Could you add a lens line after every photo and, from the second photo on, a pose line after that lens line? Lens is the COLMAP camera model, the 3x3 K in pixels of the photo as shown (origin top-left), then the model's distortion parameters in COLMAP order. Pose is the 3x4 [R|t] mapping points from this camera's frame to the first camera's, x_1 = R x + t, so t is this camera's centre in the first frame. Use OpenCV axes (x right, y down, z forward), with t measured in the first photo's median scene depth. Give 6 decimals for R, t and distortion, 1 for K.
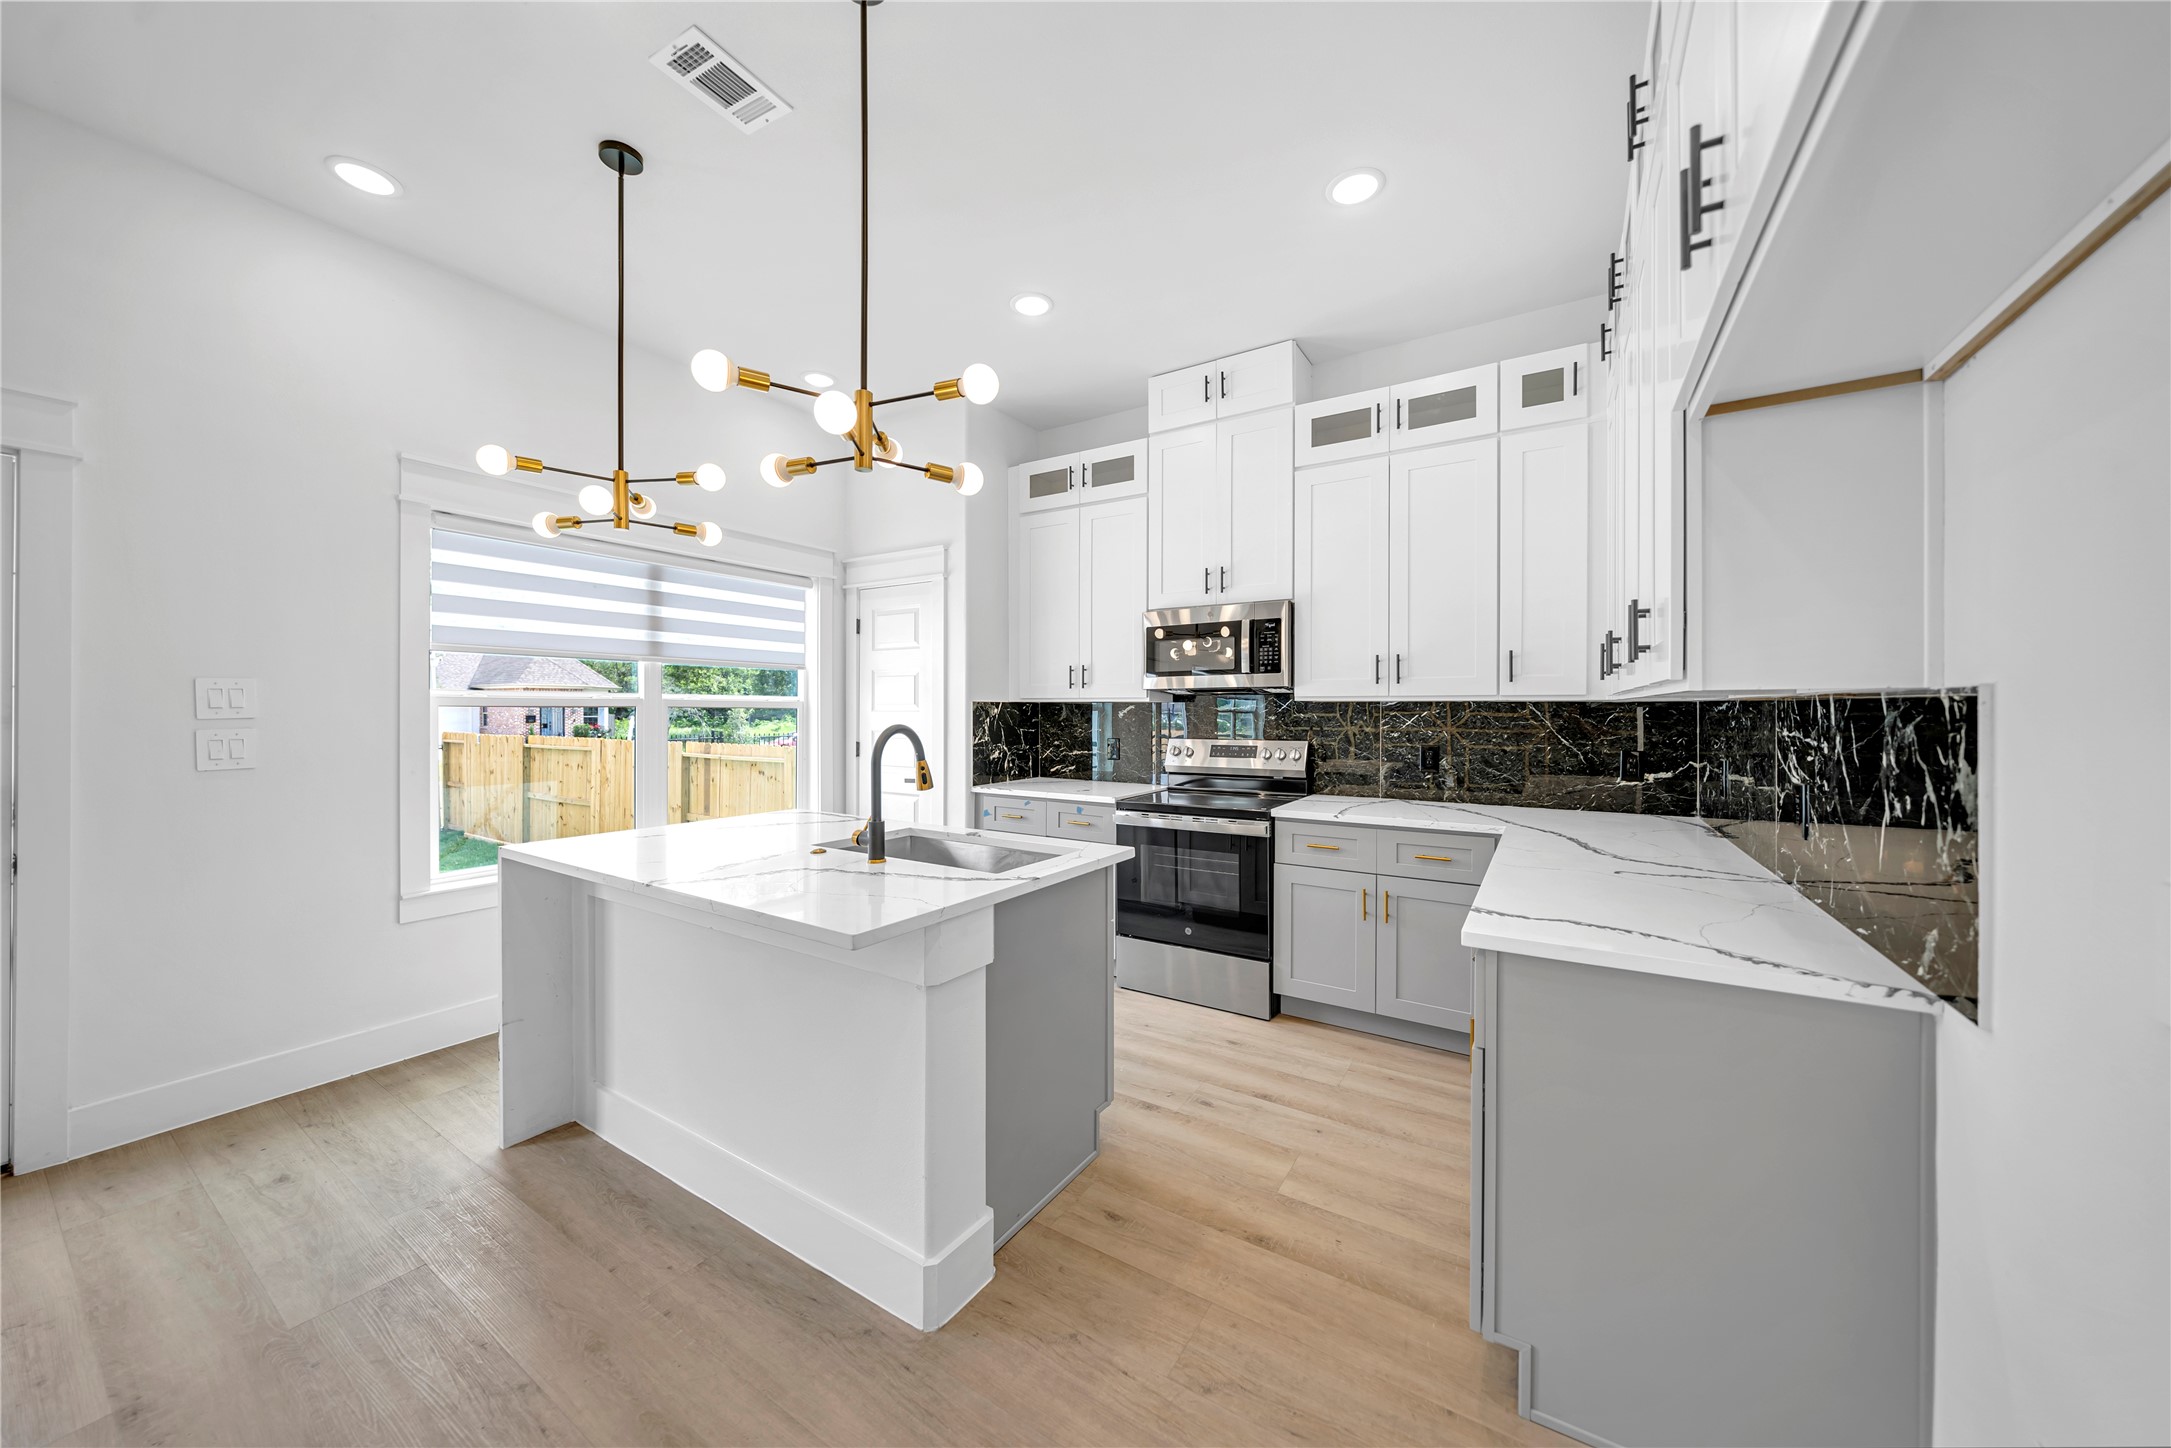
lens RADIAL K [[744.8, 0, 1115.1], [0, 744.8, 716.2], [0, 0, 1]] dist [-0.001475, -0.000152]
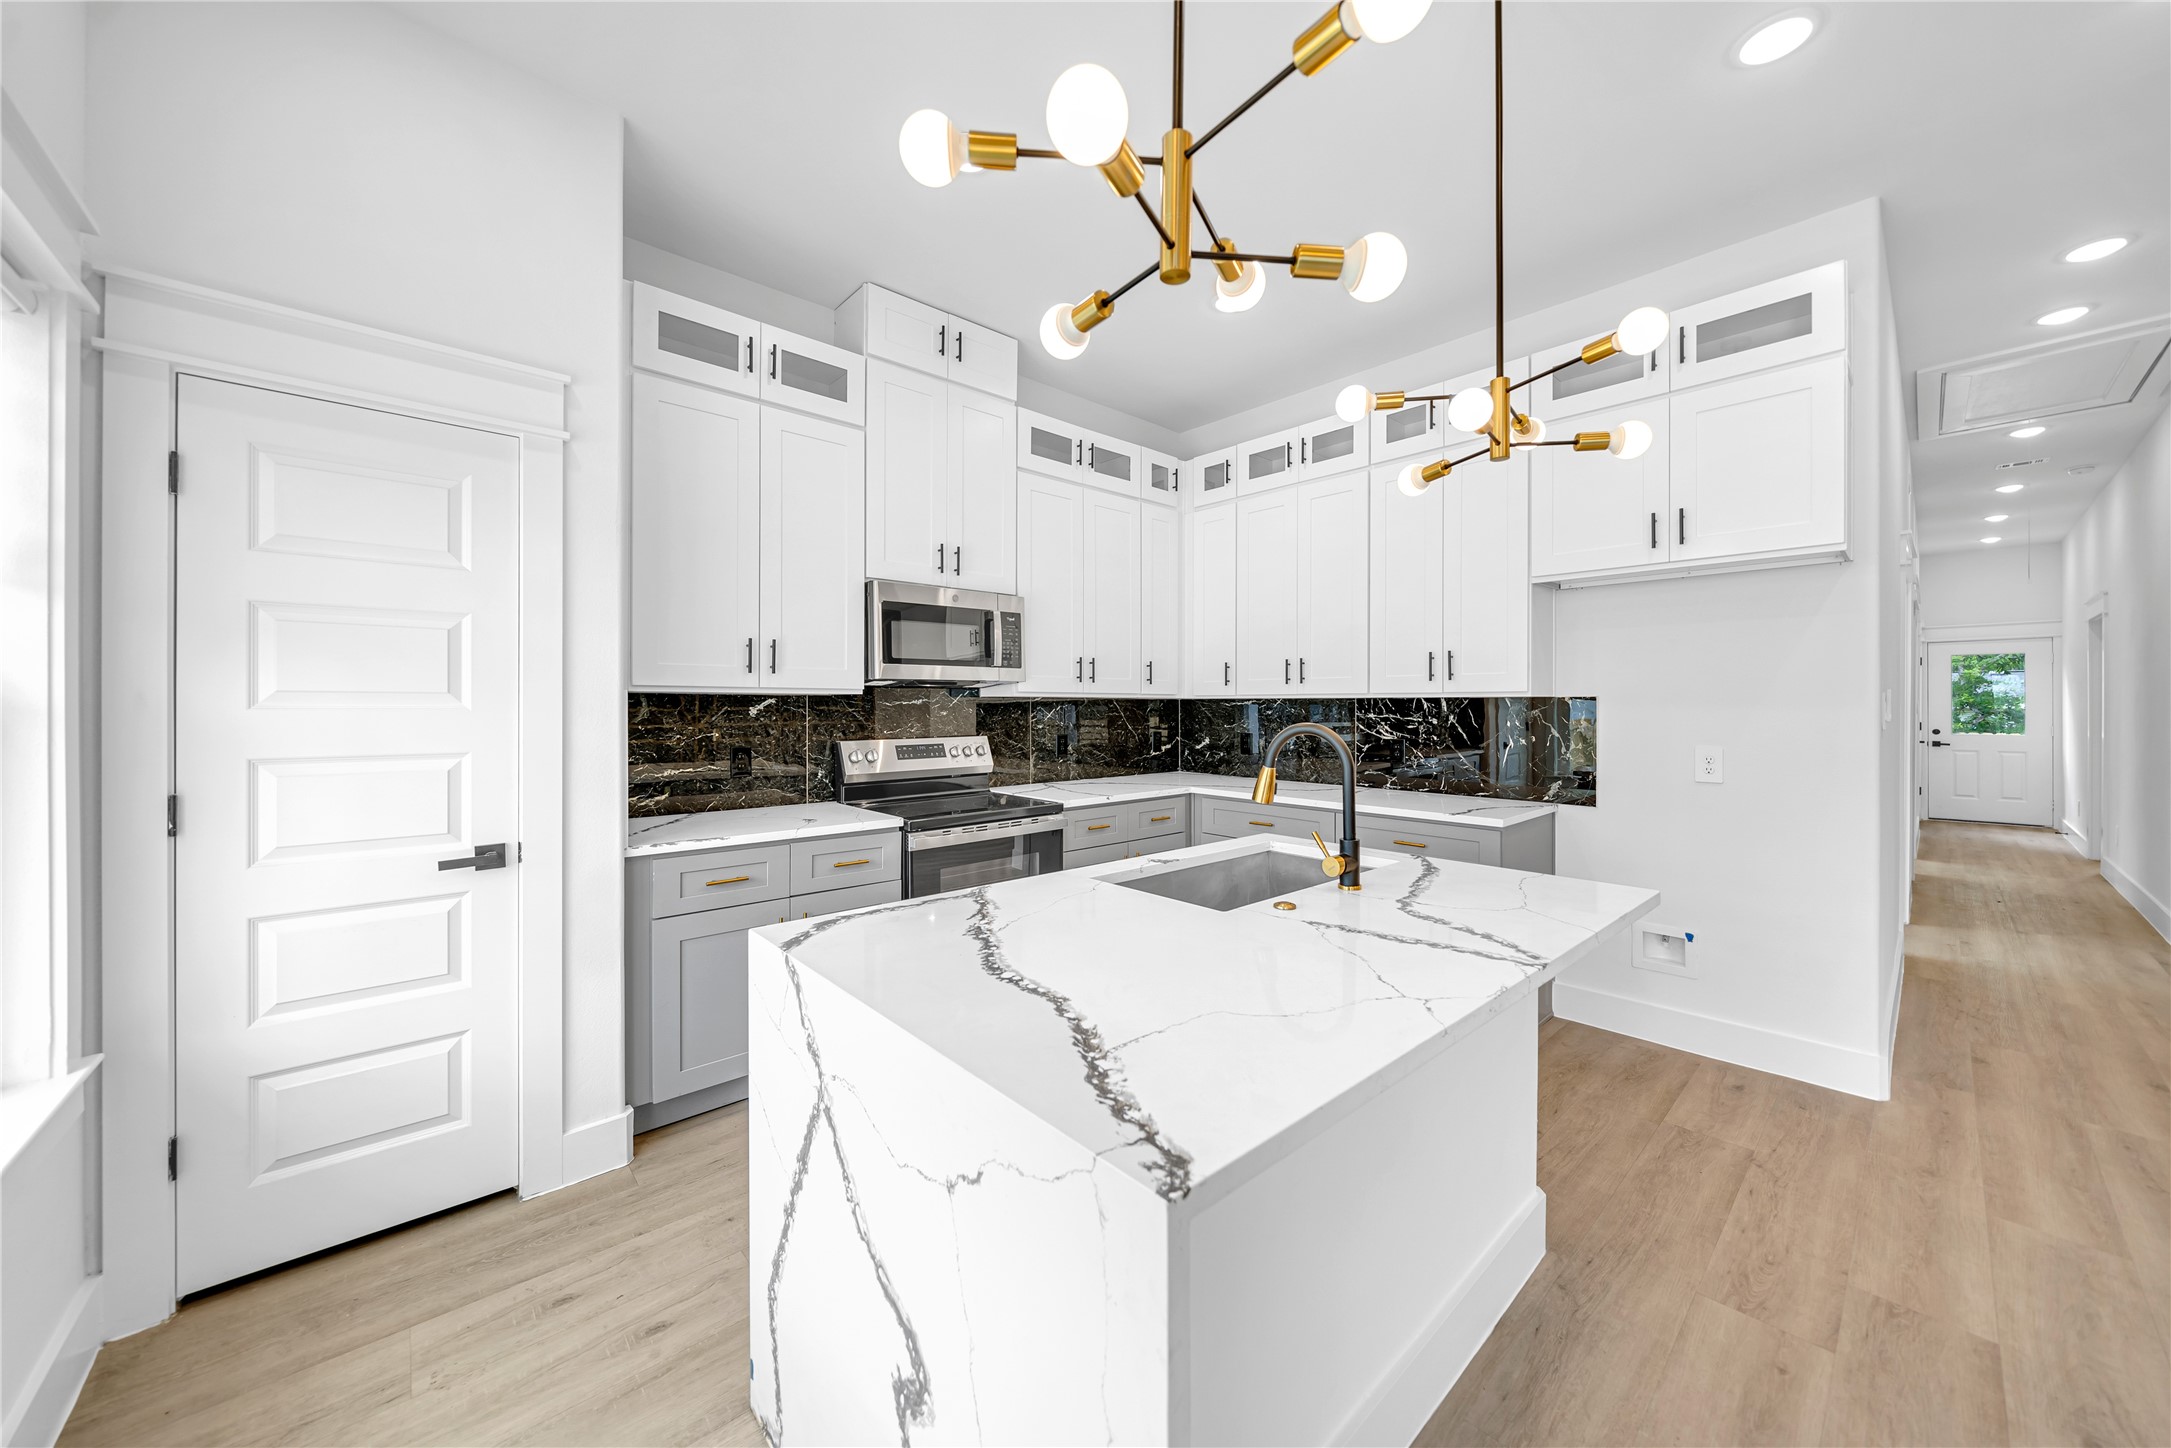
lens RADIAL K [[744.6, 0, 1089.0], [0, 744.6, 710.9], [0, 0, 1]] dist [-0.004090, -0.000107]
pose [[0.299220, -0.010806, 0.954123, -0.688285], [0.007404, 0.999932, 0.009003, -0.008245], [-0.954156, 0.004370, 0.299279, 0.589906]]
